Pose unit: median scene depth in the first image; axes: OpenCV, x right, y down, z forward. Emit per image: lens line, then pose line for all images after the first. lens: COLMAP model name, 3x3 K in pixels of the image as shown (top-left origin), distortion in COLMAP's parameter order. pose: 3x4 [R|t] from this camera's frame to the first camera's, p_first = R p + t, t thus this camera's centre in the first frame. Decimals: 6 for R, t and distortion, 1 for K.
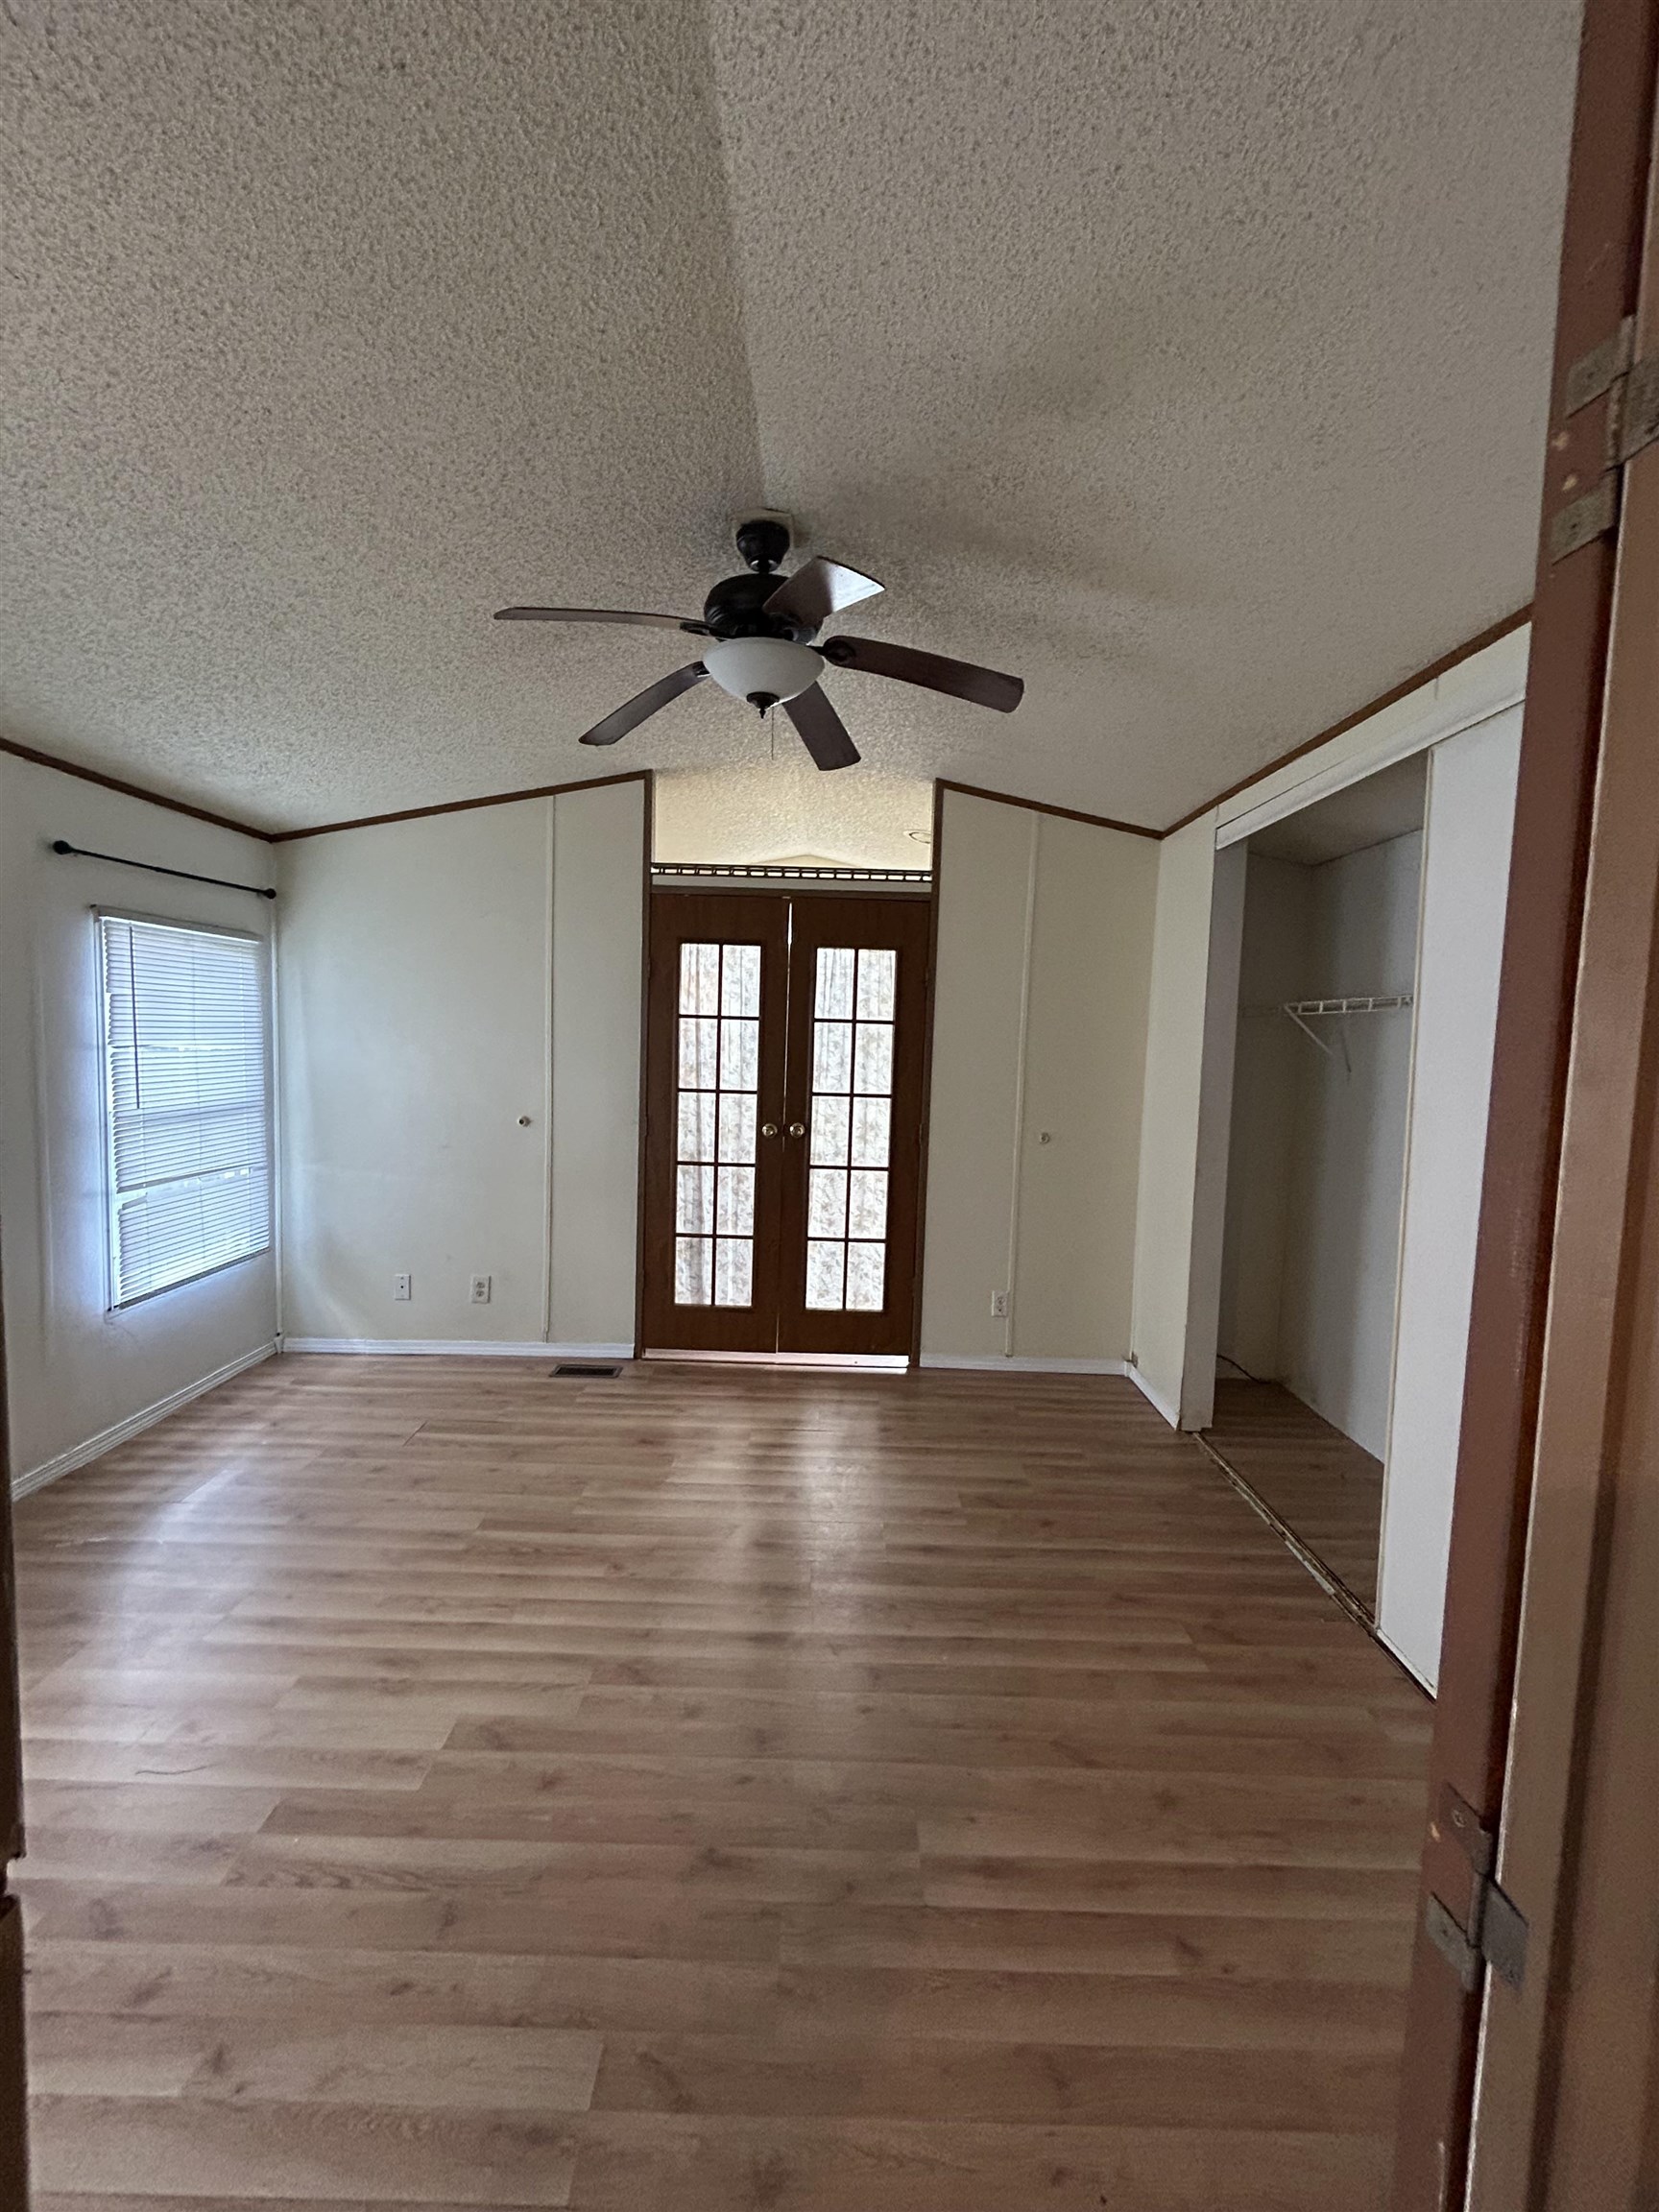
lens RADIAL K [[899.6, 0, 829.5], [0, 899.6, 1106.0], [0, 0, 1]] dist [-0.000804, -0.000627]
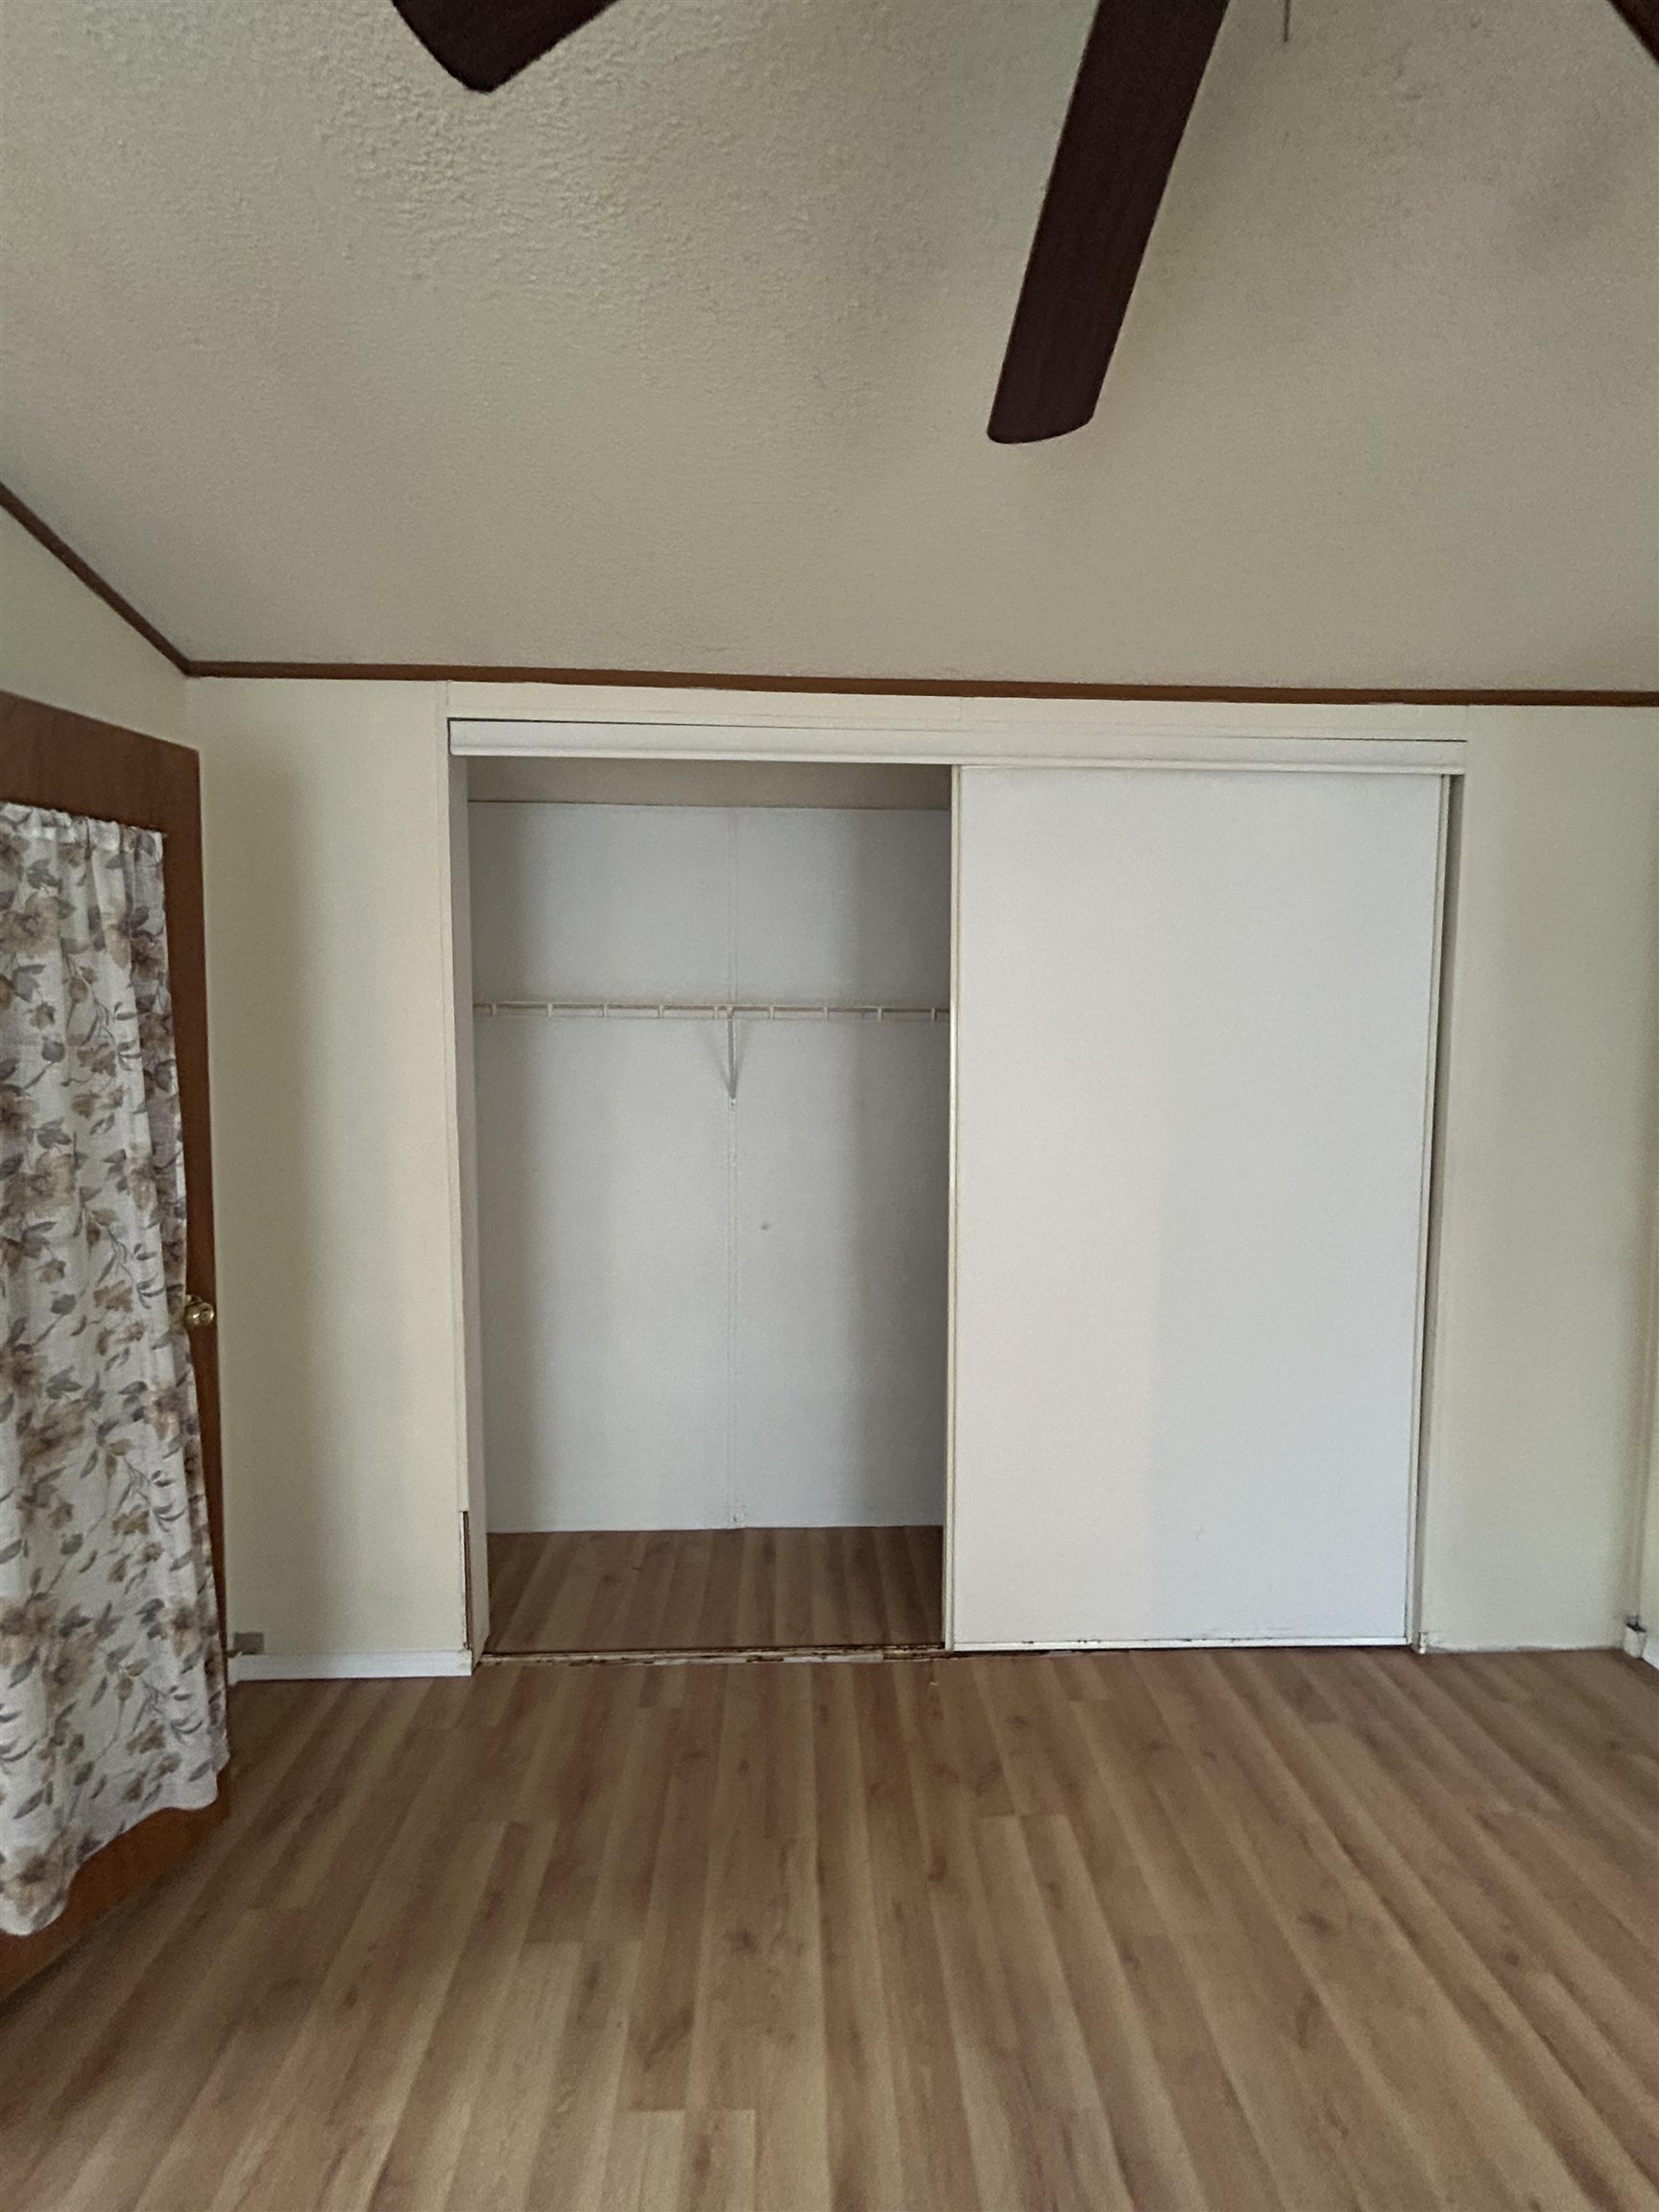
lens RADIAL K [[899.6, 0, 829.5], [0, 899.6, 1106.0], [0, 0, 1]] dist [-0.000804, -0.000627]
pose [[-0.038942, -0.100466, 0.994178, -0.295585], [0.070404, 0.992184, 0.103022, -0.118000], [-0.996758, 0.074006, -0.031565, 1.028660]]
